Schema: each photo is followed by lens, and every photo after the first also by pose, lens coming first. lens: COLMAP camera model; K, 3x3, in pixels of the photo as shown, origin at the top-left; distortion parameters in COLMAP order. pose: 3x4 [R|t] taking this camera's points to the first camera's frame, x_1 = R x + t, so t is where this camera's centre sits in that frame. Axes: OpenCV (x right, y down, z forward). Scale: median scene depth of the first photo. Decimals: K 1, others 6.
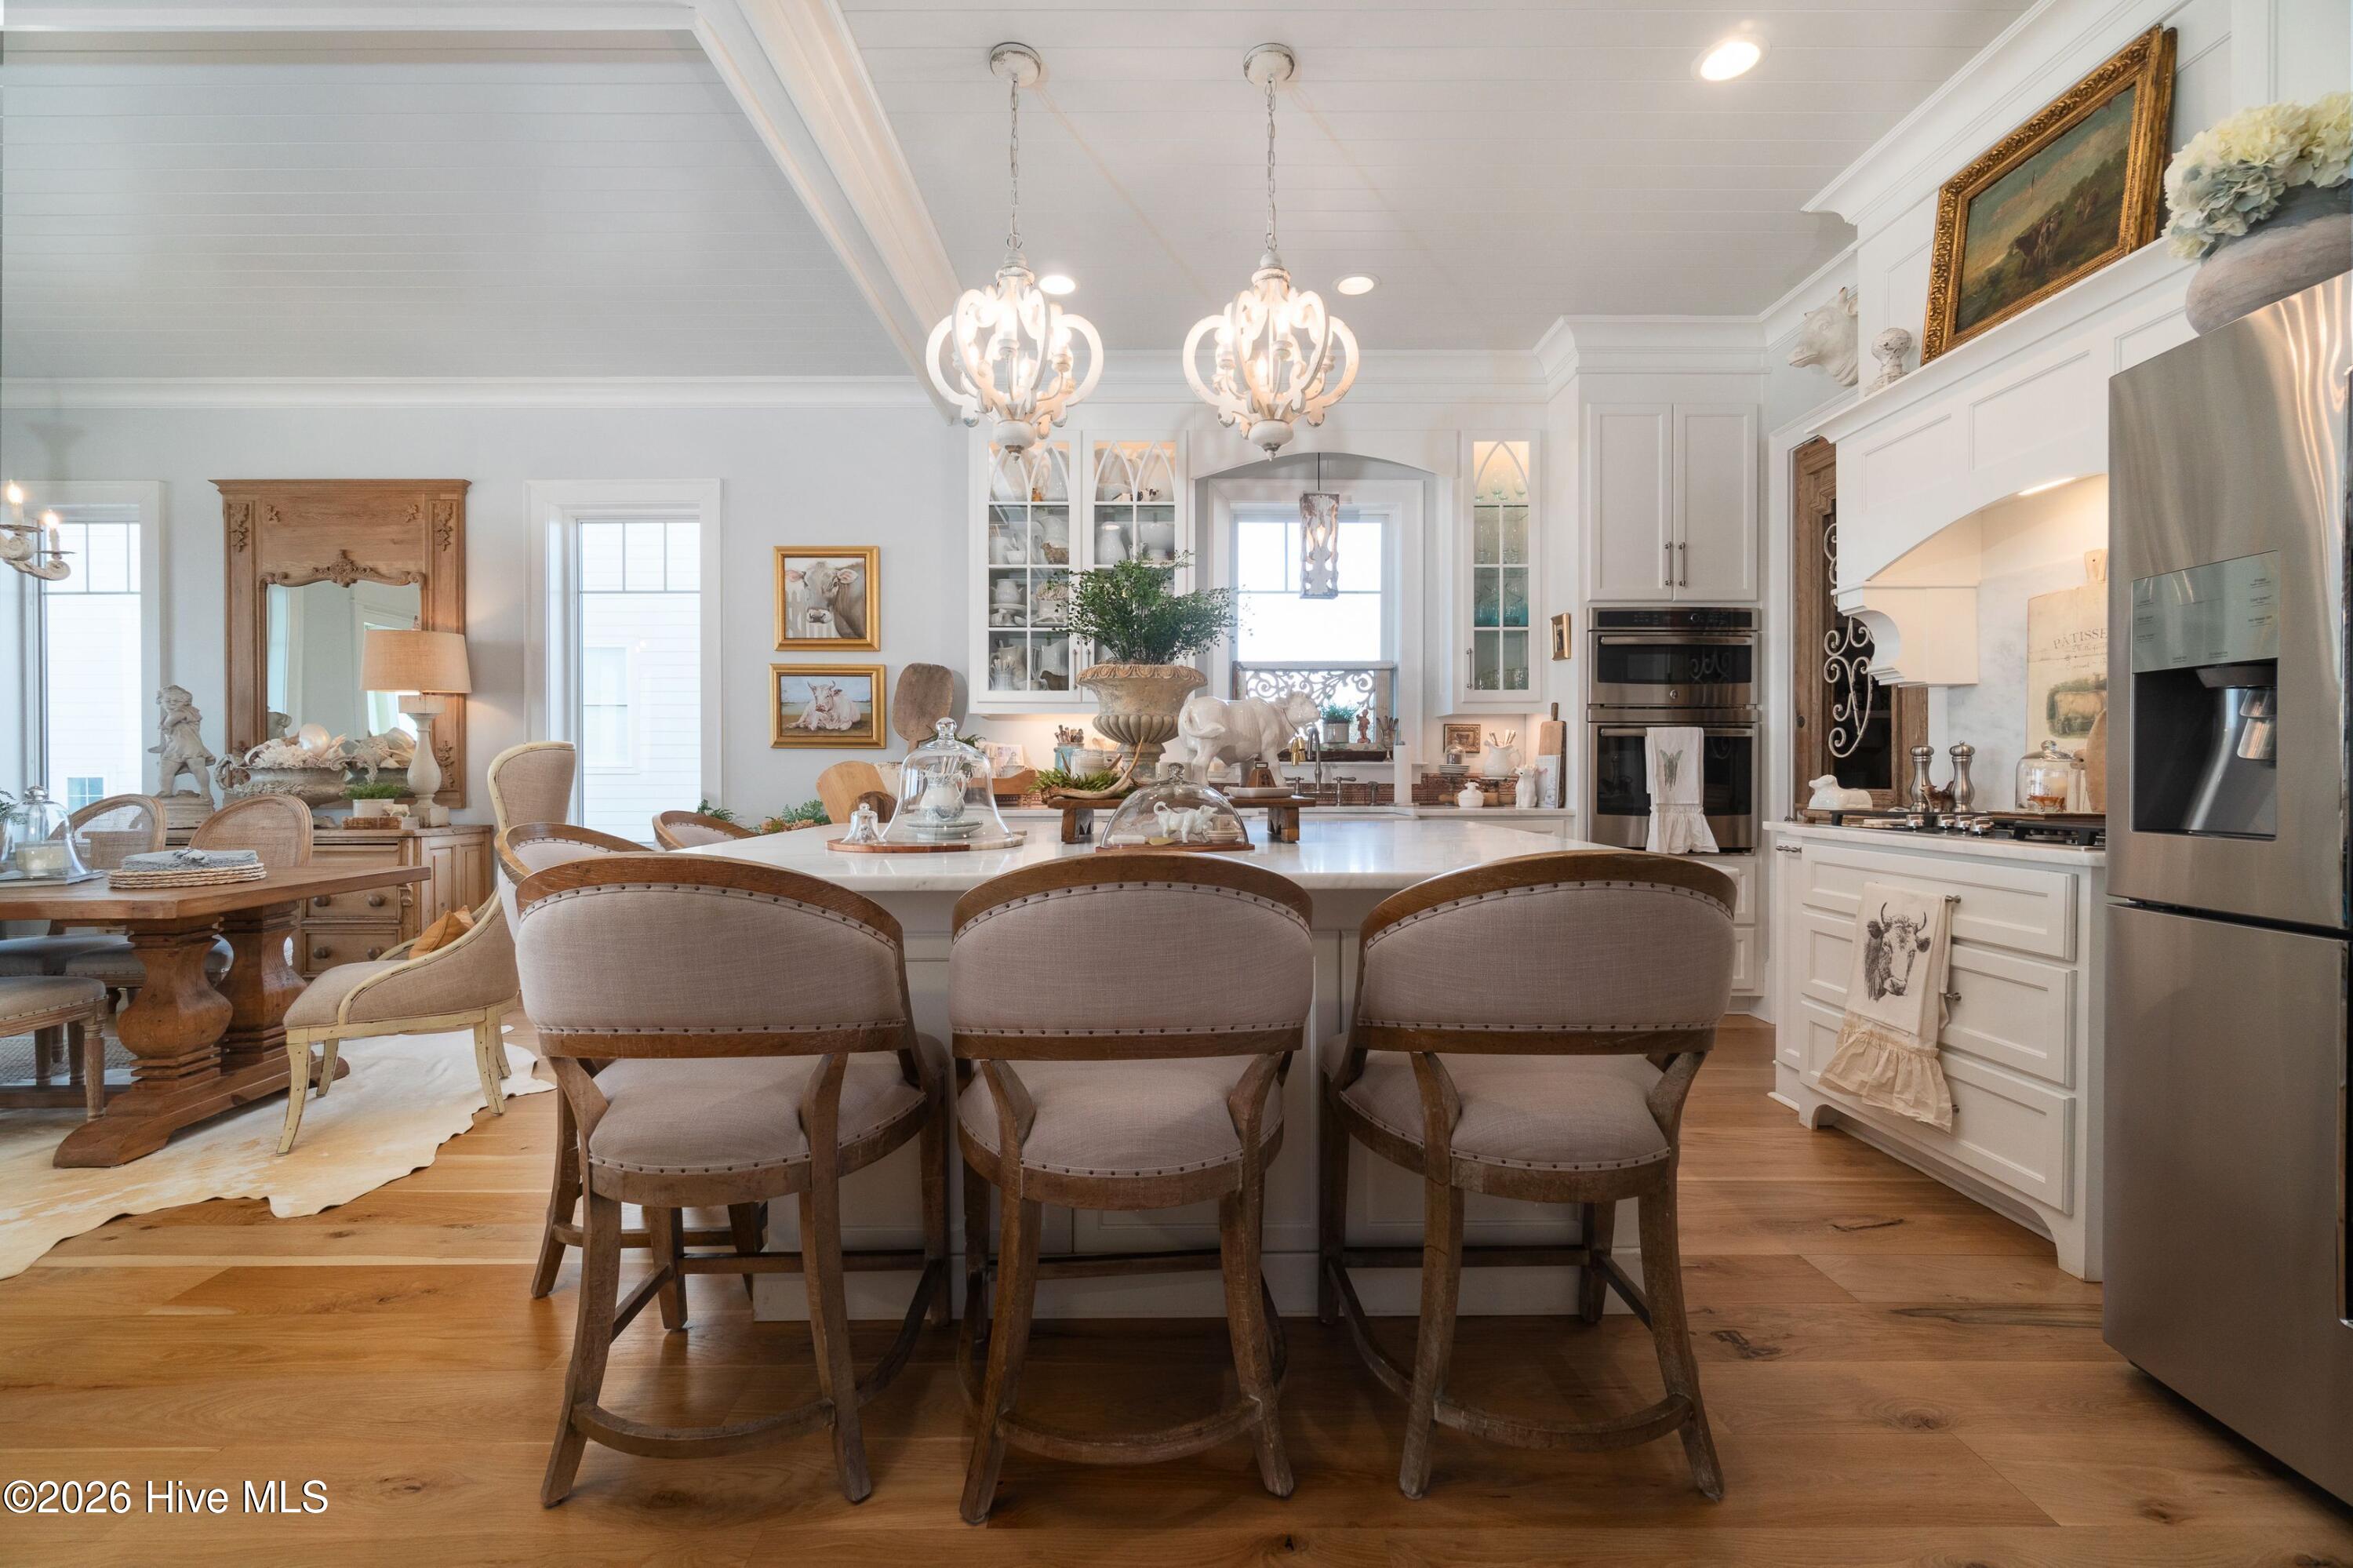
lens RADIAL K [[1038.4, 0, 1183.9], [0, 1038.4, 775.8], [0, 0, 1]] dist [-0.000306, 0.000258]
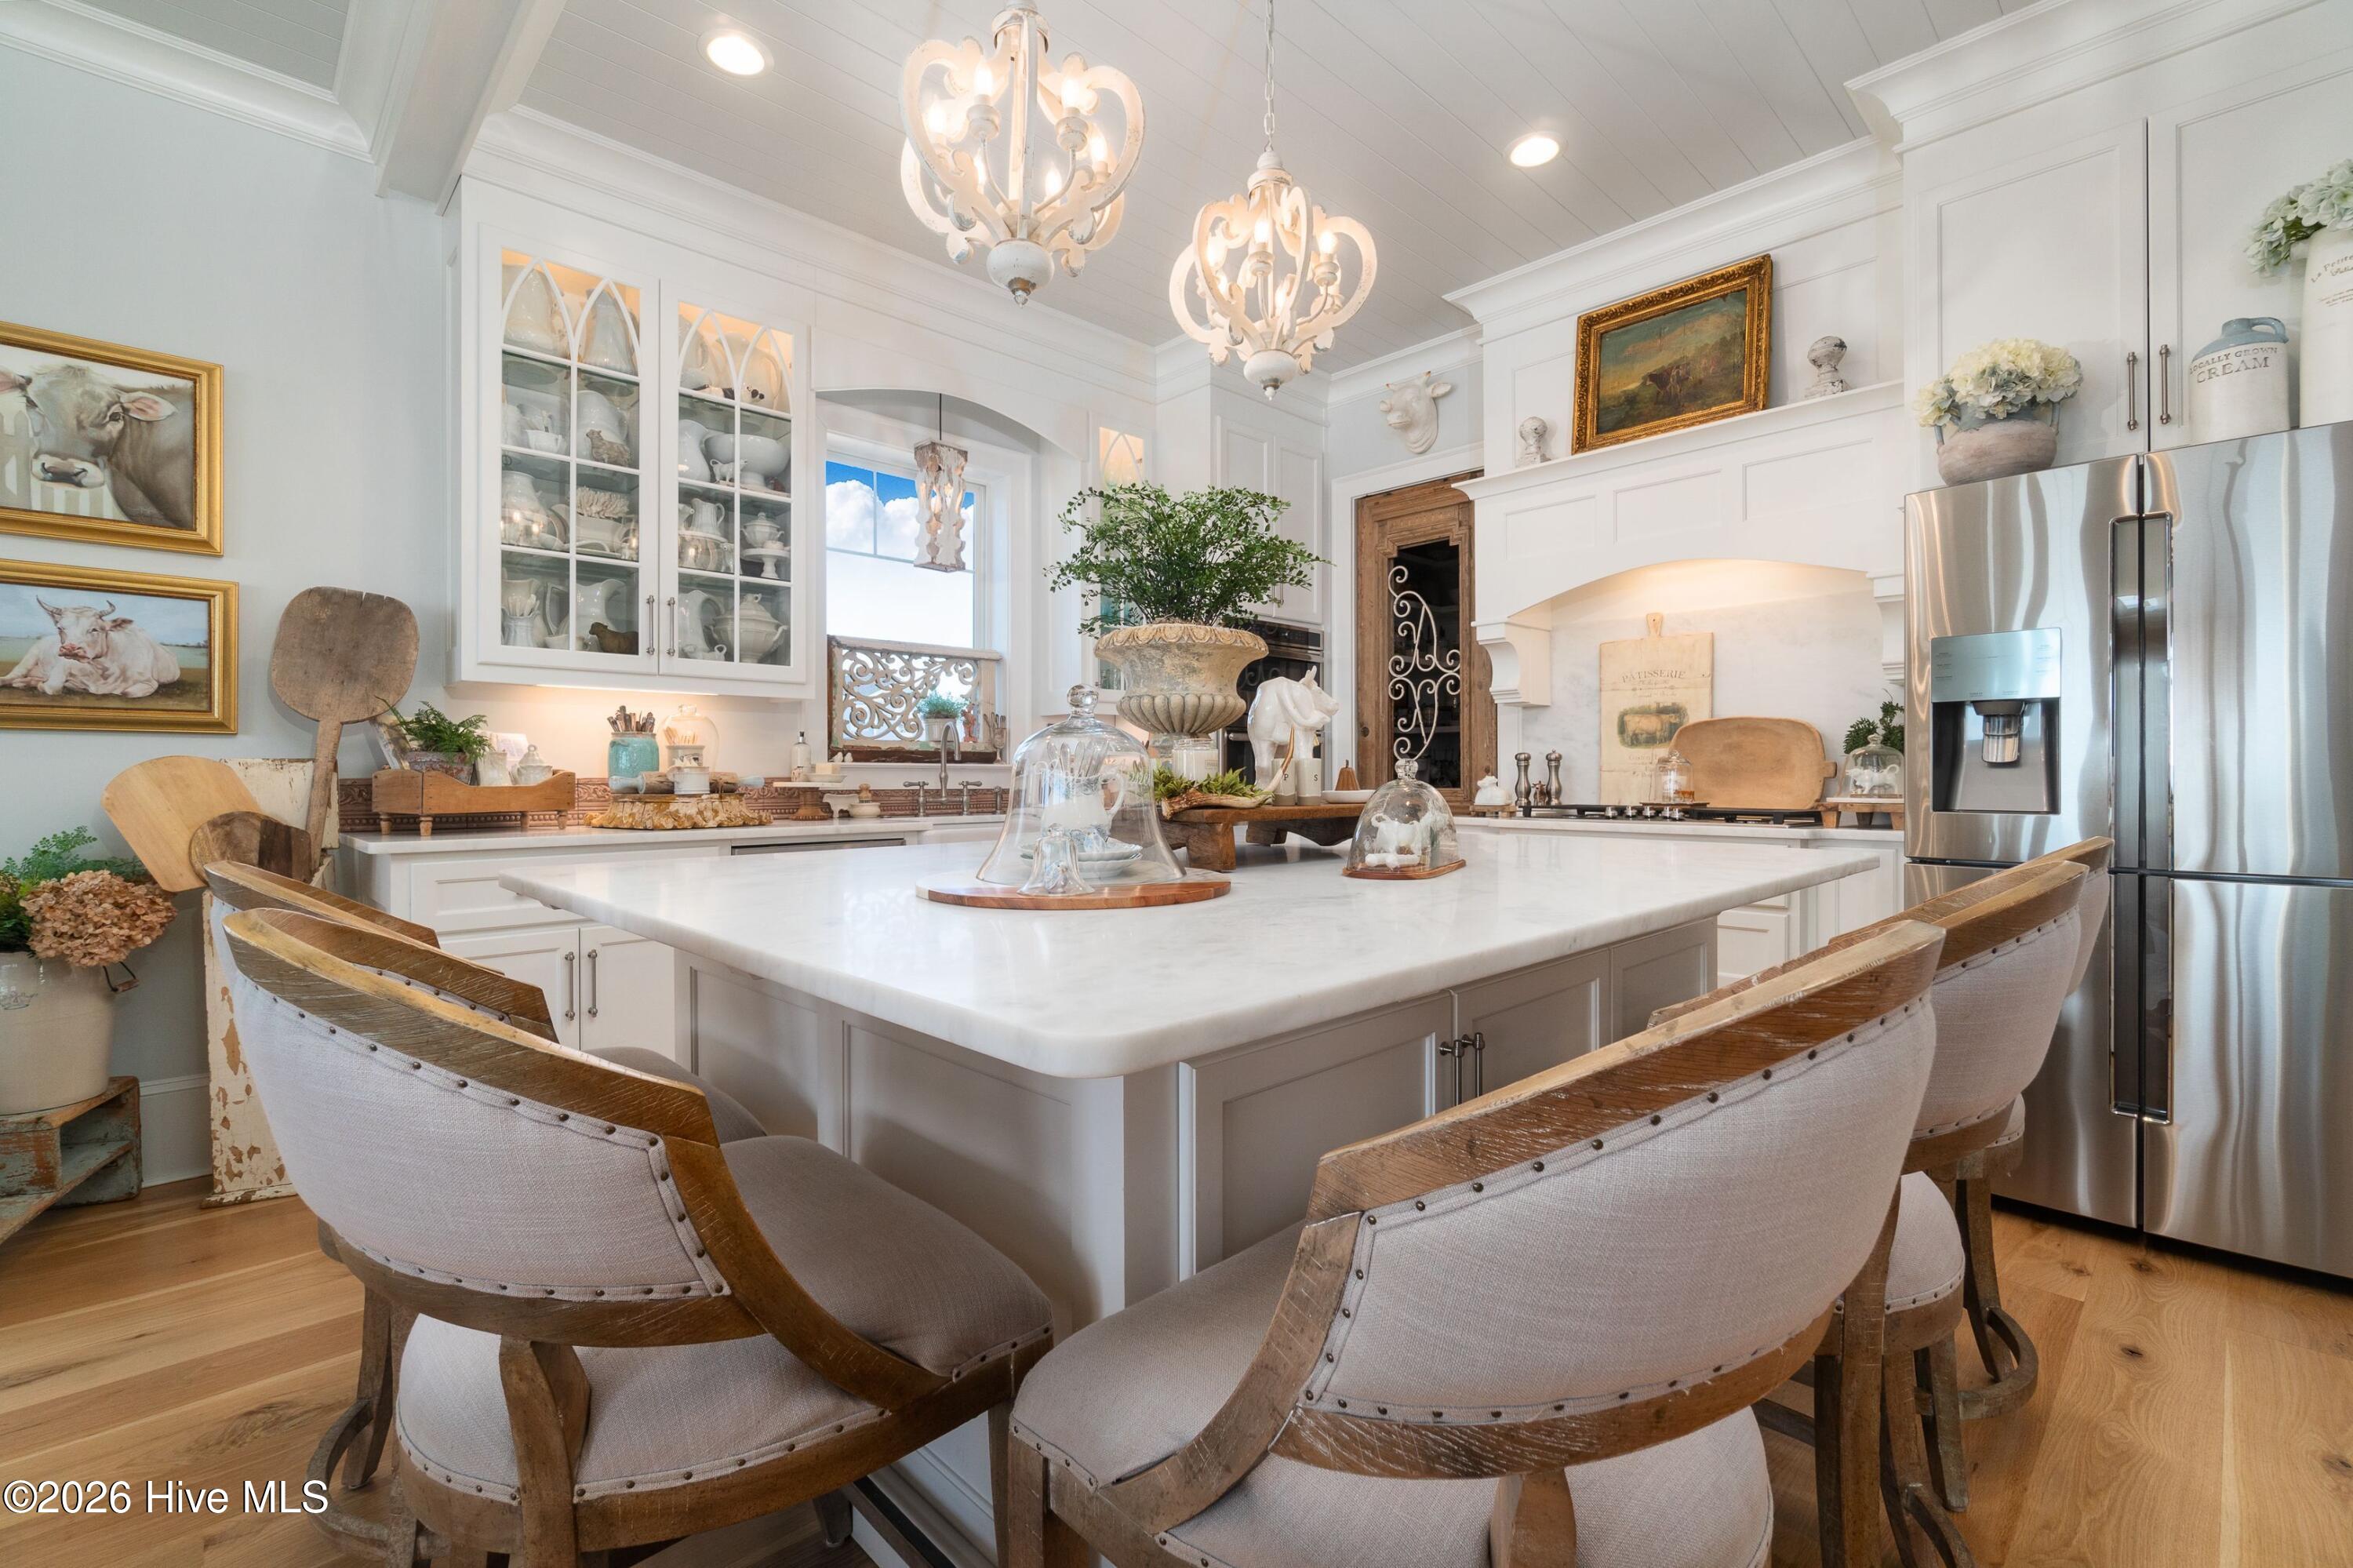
lens RADIAL K [[1038.4, 0, 1185.0], [0, 1038.4, 780.4], [0, 0, 1]] dist [-0.000306, 0.000258]
pose [[0.720660, -0.004462, 0.693274, -0.323520], [0.005604, 0.999984, 0.000610, 0.000919], [-0.693266, 0.003445, 0.720674, 0.262693]]
